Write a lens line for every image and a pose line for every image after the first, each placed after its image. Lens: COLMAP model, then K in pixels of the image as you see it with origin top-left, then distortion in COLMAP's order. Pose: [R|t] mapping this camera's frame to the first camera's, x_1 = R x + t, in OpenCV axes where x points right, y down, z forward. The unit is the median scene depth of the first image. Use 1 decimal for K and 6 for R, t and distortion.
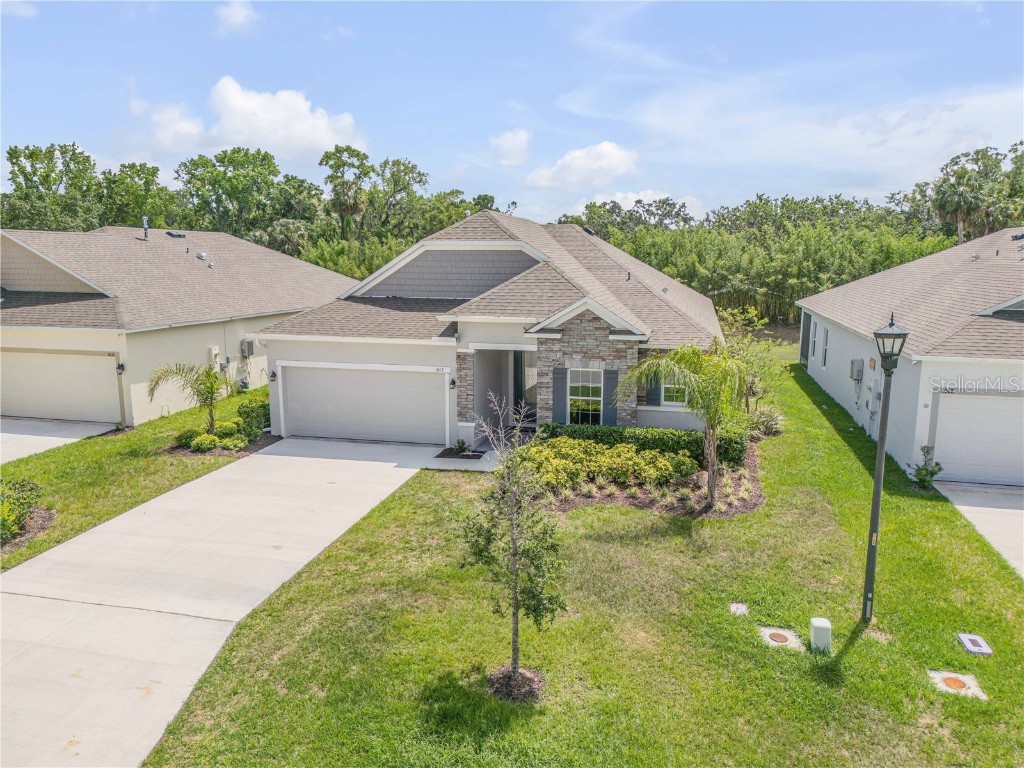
lens RADIAL K [[721.7, 0, 514.1], [0, 721.7, 391.4], [0, 0, 1]] dist [0.075315, -0.077939]
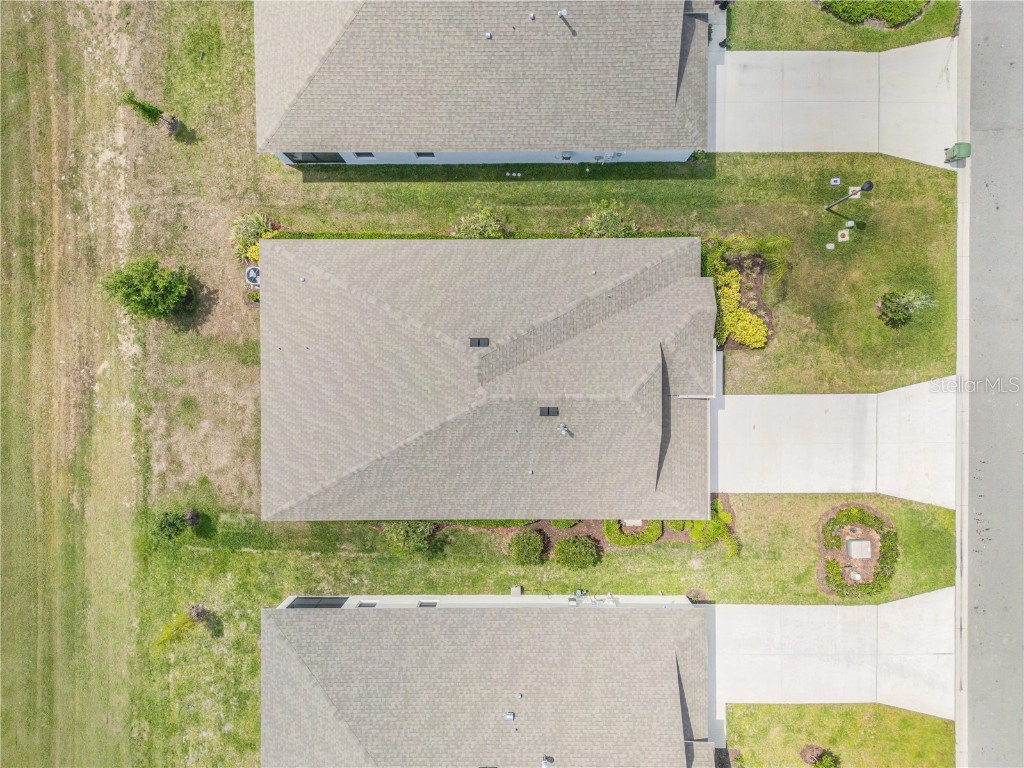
lens RADIAL K [[721.7, 0, 514.1], [0, 721.7, 391.4], [0, 0, 1]] dist [0.075315, -0.077939]
pose [[-0.244711, -0.969458, -0.016363, 0.050486], [0.182804, -0.062704, 0.981148, -1.851512], [-0.952207, 0.237107, 0.192565, 1.097966]]
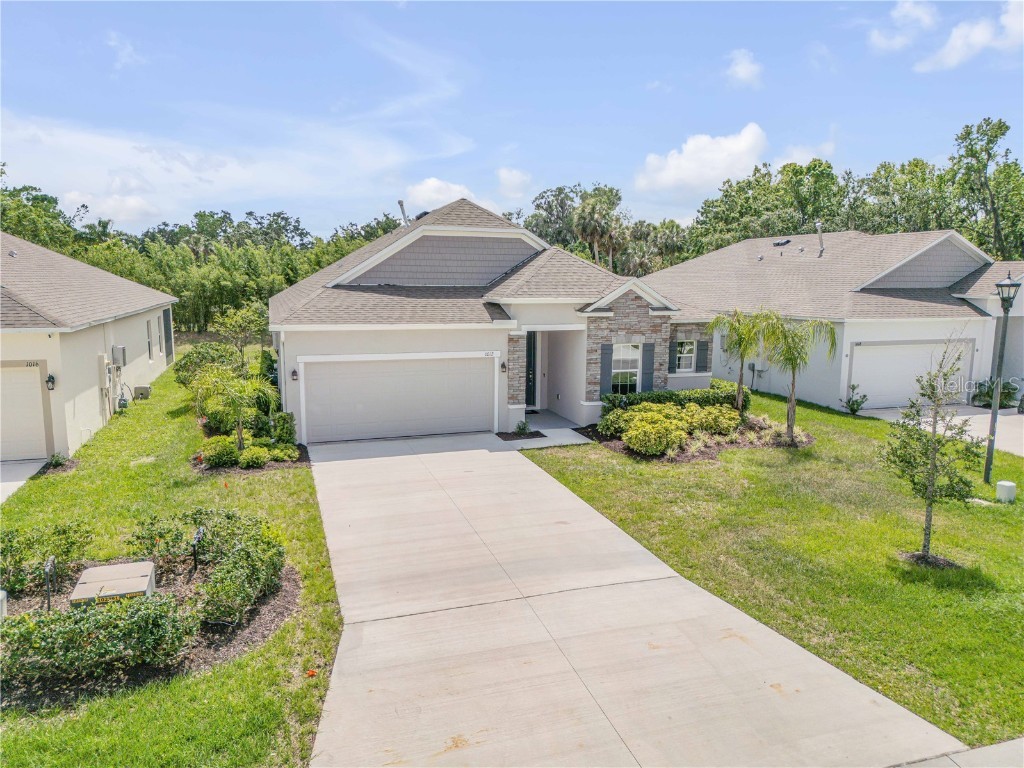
lens RADIAL K [[721.7, 0, 514.1], [0, 721.7, 391.4], [0, 0, 1]] dist [0.075315, -0.077939]
pose [[0.842479, -0.078761, 0.532941, -0.616934], [0.092496, 0.995713, 0.000934, 0.023656], [-0.530730, 0.048508, 0.846152, 0.151696]]
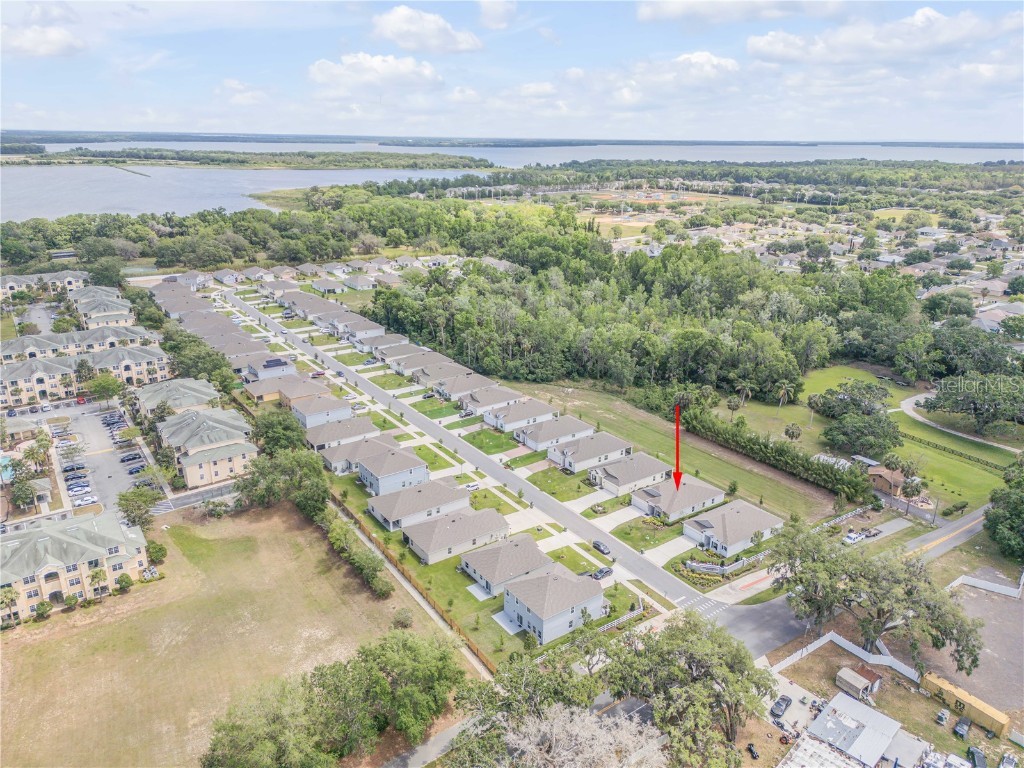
lens RADIAL K [[721.7, 0, 514.1], [0, 721.7, 391.4], [0, 0, 1]] dist [0.075315, -0.077939]
pose [[0.759735, 0.227277, -0.609219, 4.032551], [-0.132945, 0.971426, 0.196613, -3.106855], [0.636497, -0.068381, 0.768242, -7.253643]]
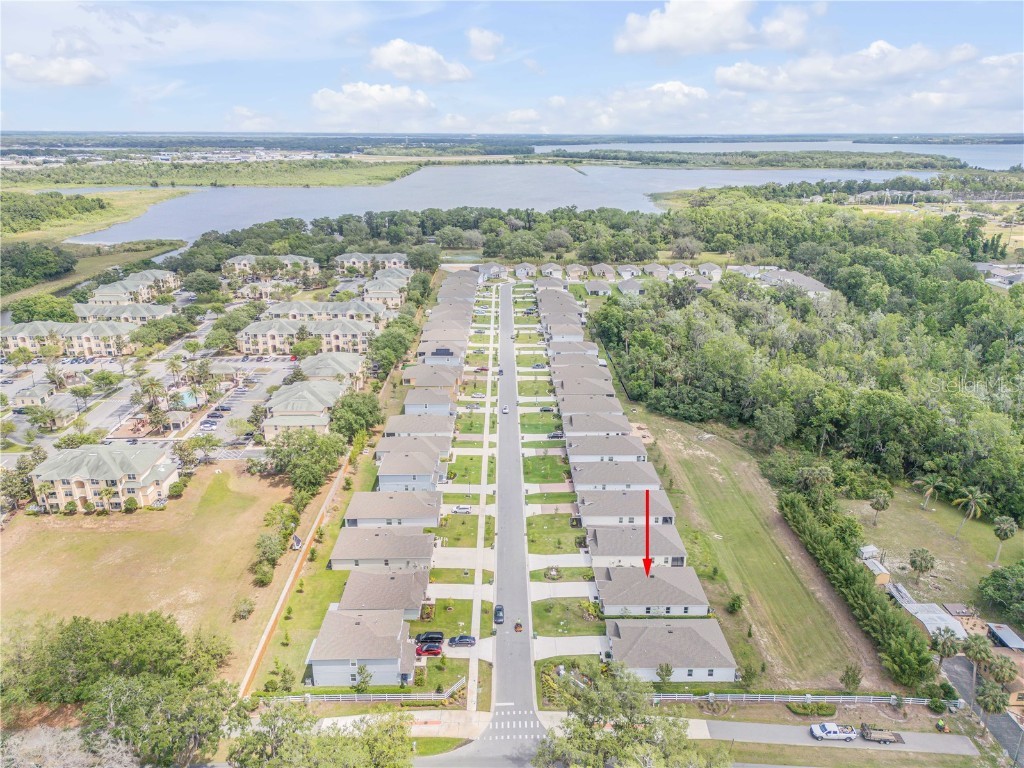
lens RADIAL K [[721.7, 0, 514.1], [0, 721.7, 391.4], [0, 0, 1]] dist [0.075315, -0.077939]
pose [[0.259116, 0.328390, -0.908306, 6.070528], [-0.178989, 0.940462, 0.288955, -4.087959], [0.949117, 0.087704, 0.302466, -2.336288]]
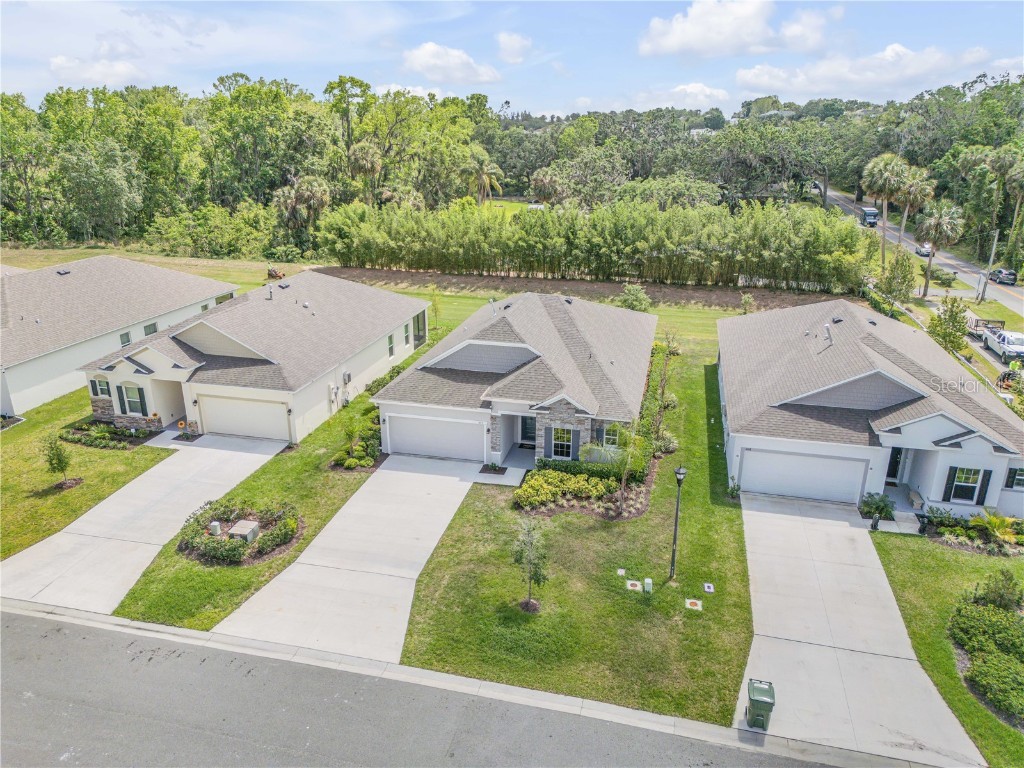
lens RADIAL K [[721.7, 0, 514.1], [0, 721.7, 391.4], [0, 0, 1]] dist [0.075315, -0.077939]
pose [[0.999922, -0.001331, 0.012413, -0.044040], [-0.000764, 0.985916, 0.167240, -0.410566], [-0.012460, -0.167237, 0.985838, -0.749487]]
